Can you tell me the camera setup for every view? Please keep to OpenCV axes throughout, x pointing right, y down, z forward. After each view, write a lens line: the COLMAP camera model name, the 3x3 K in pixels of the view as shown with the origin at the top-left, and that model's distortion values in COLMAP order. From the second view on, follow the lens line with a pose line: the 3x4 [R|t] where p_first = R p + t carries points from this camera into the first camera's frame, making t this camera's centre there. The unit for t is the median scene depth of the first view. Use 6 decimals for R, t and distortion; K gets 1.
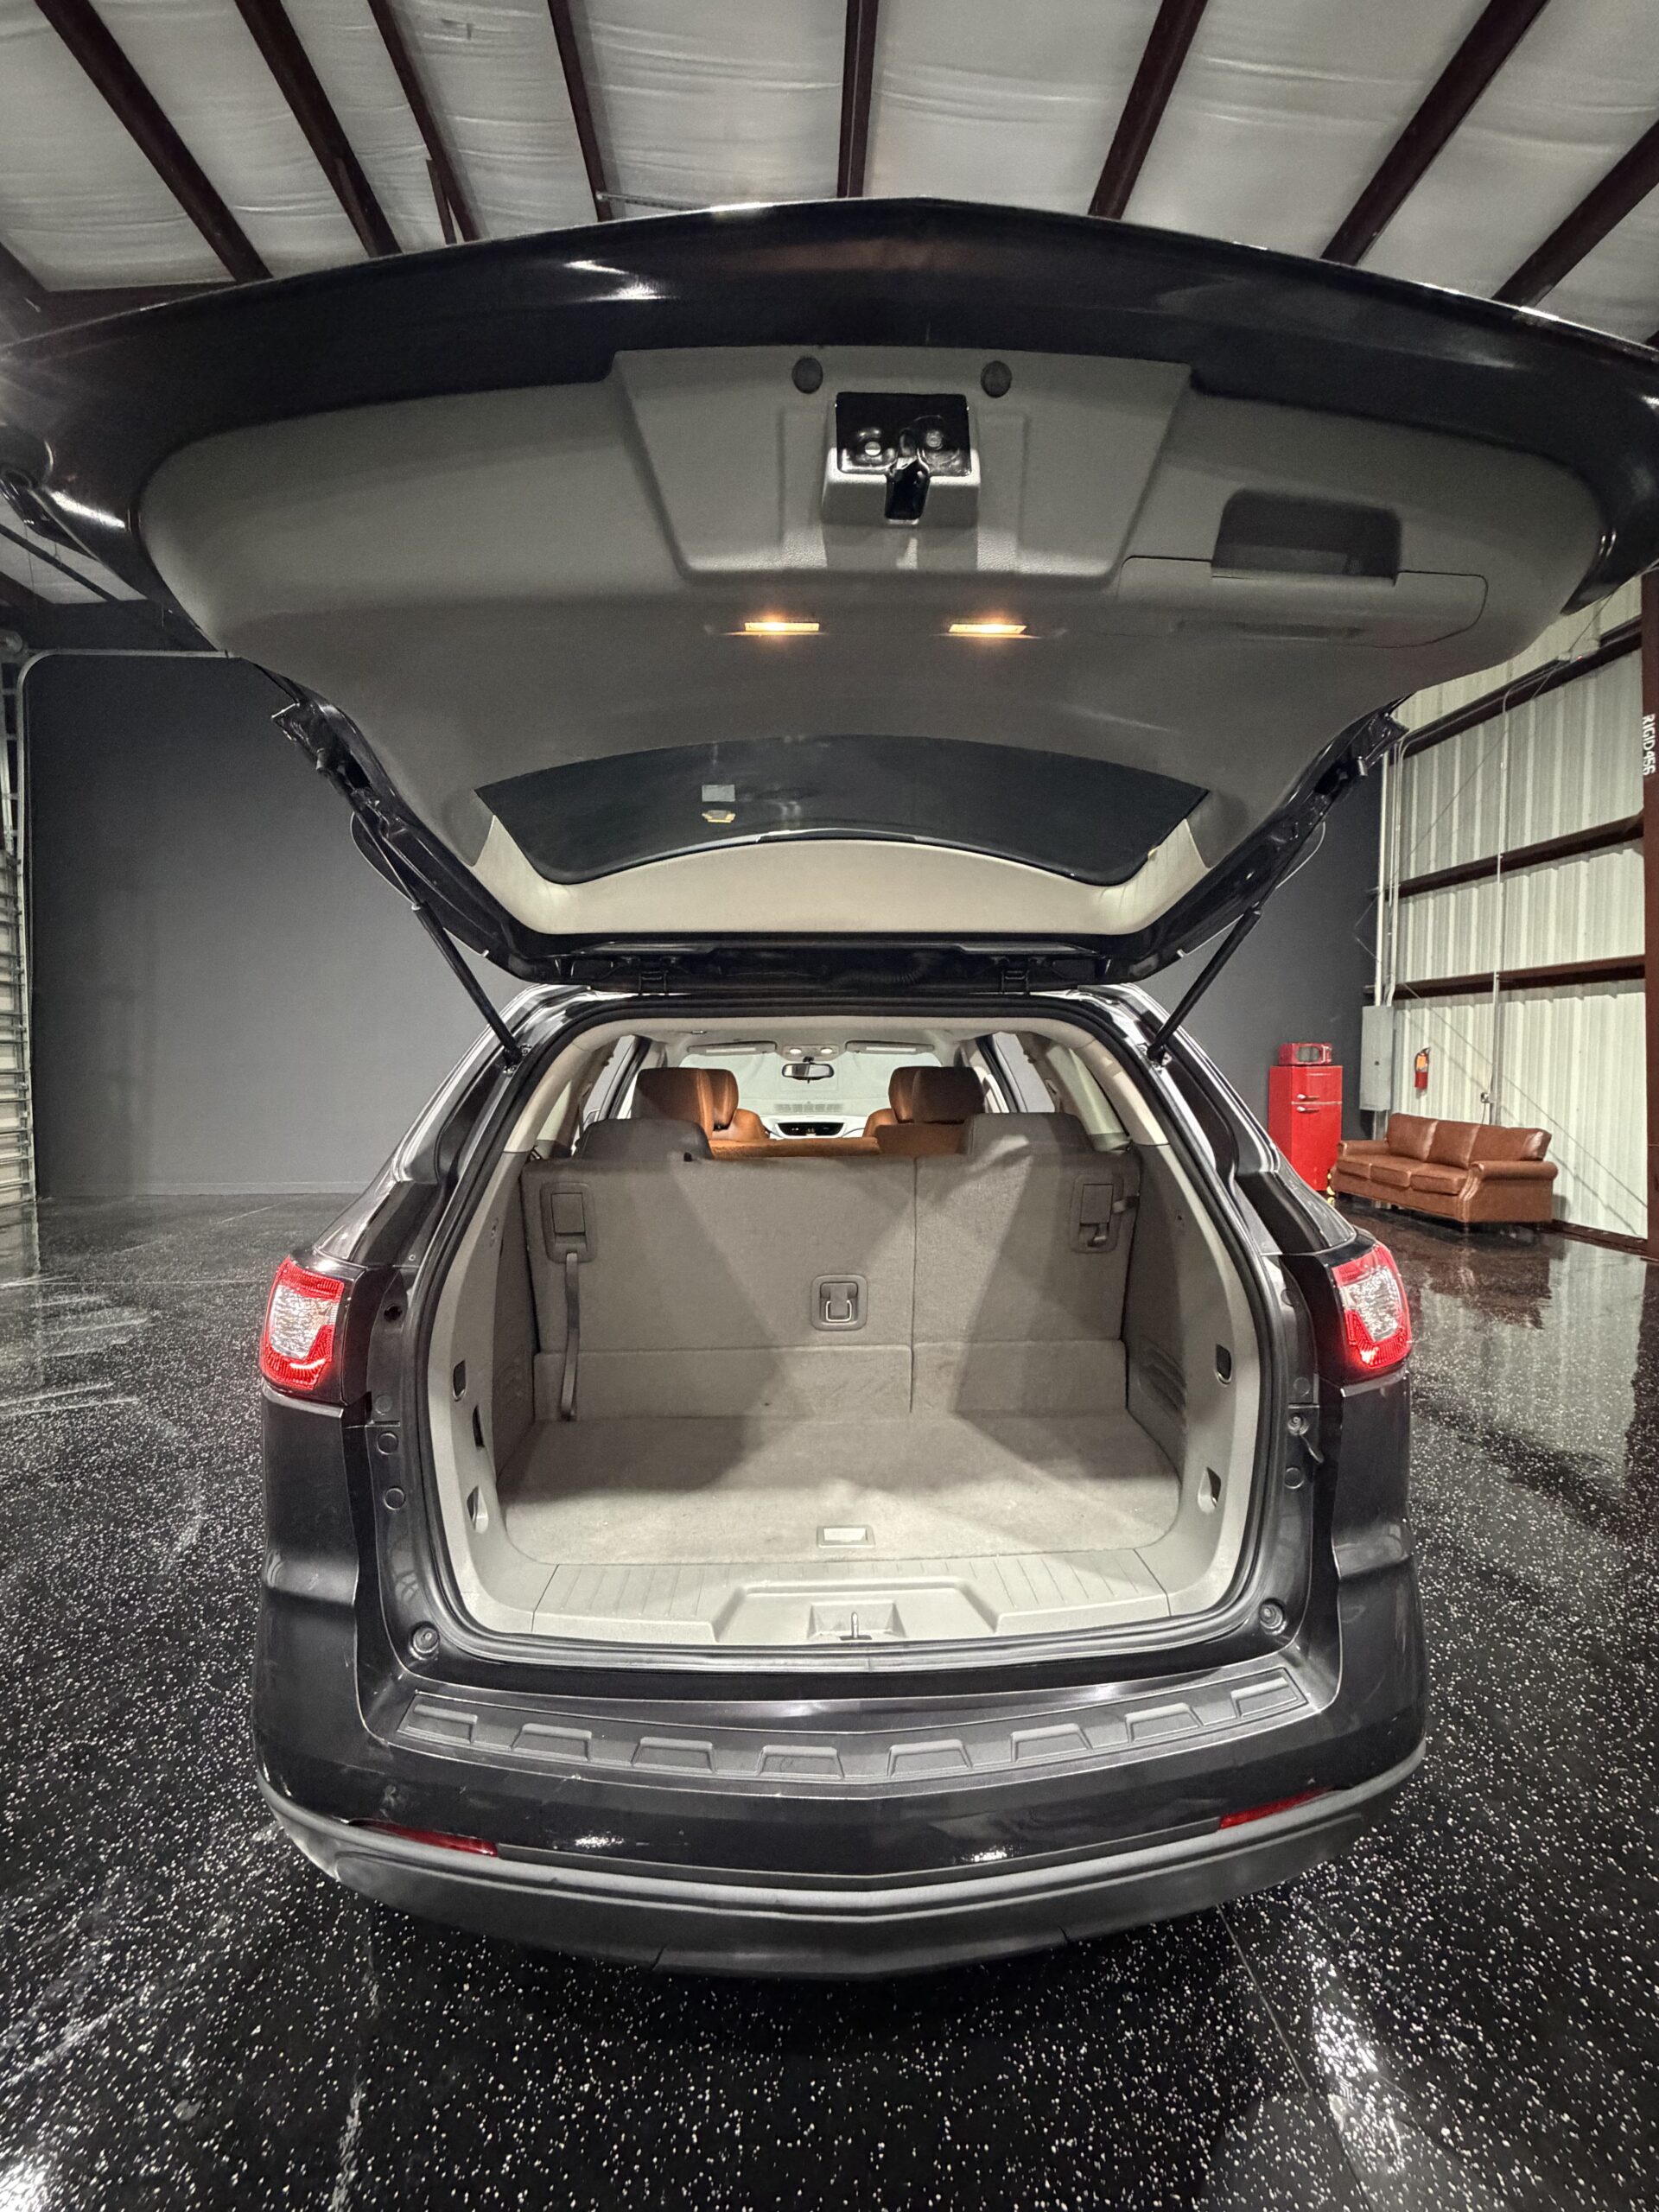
lens RADIAL K [[892.0, 0, 816.8], [0, 892.0, 1102.6], [0, 0, 1]] dist [-0.000660, -0.000768]
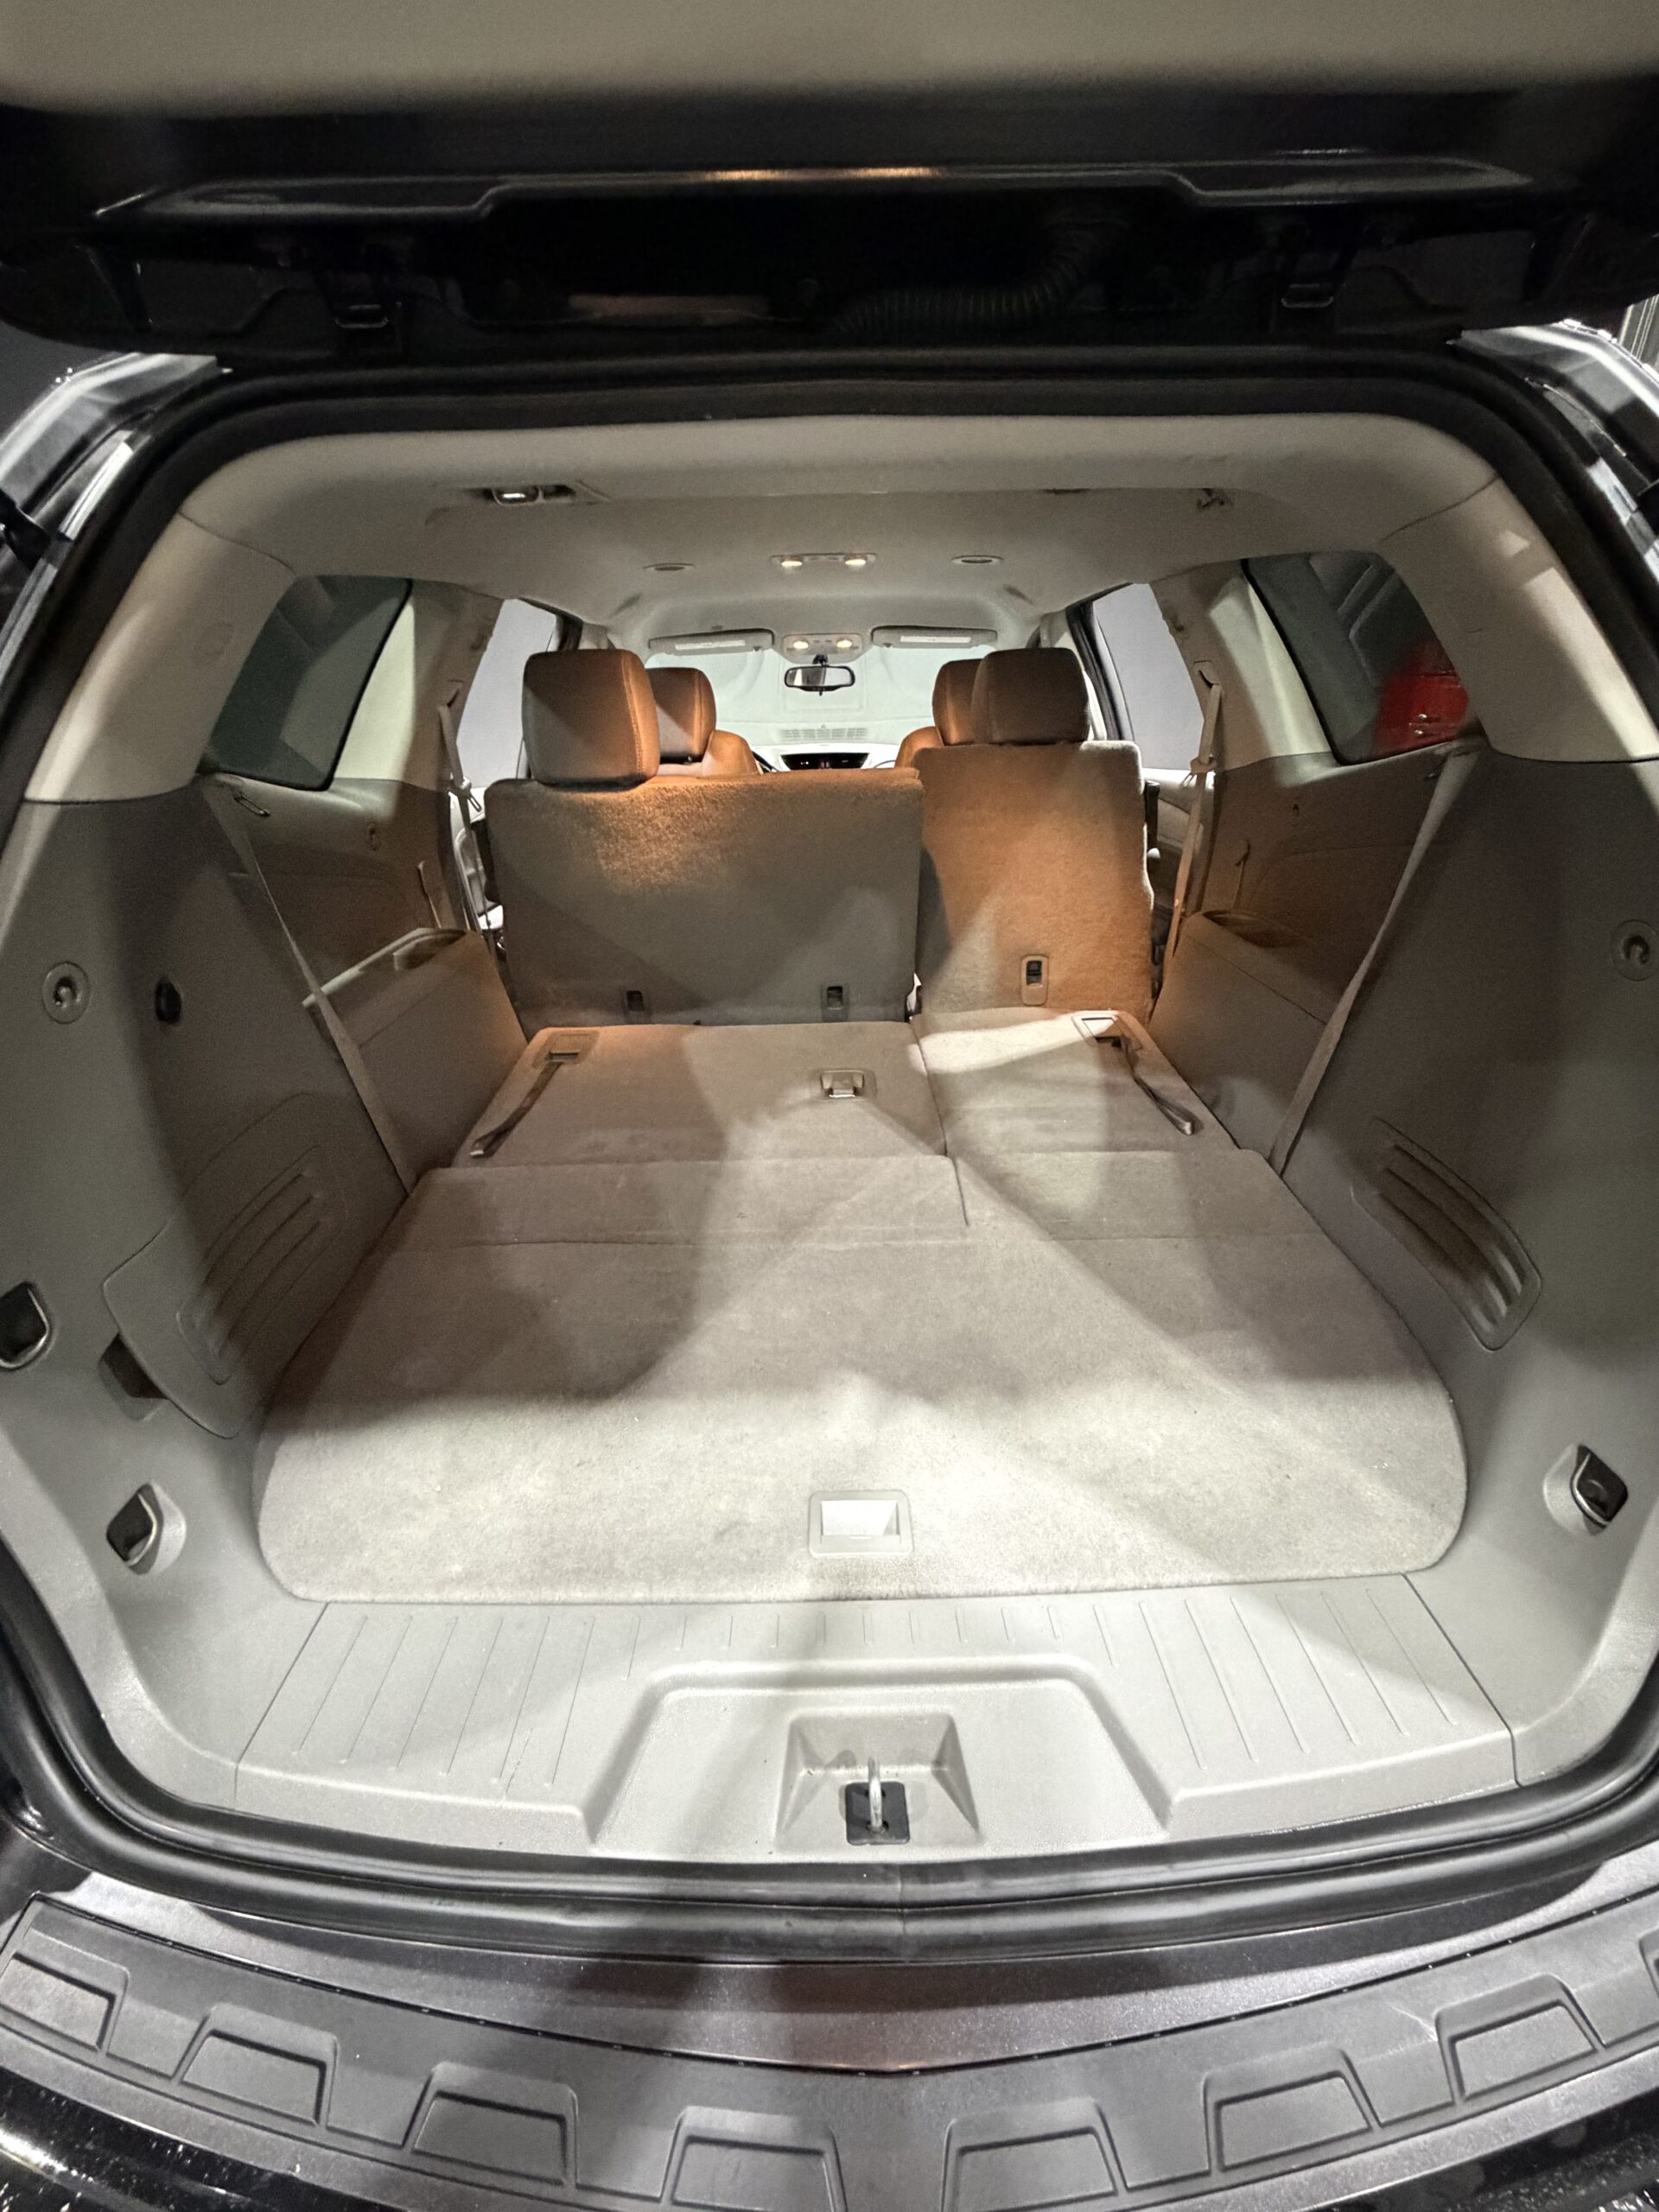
lens RADIAL K [[892.0, 0, 834.7], [0, 892.0, 1098.5], [0, 0, 1]] dist [-0.000660, -0.000768]
pose [[0.999866, -0.009826, -0.013073, 0.010984], [0.014000, 0.927465, 0.373648, 0.014445], [0.008454, -0.373781, 0.927479, 0.243085]]
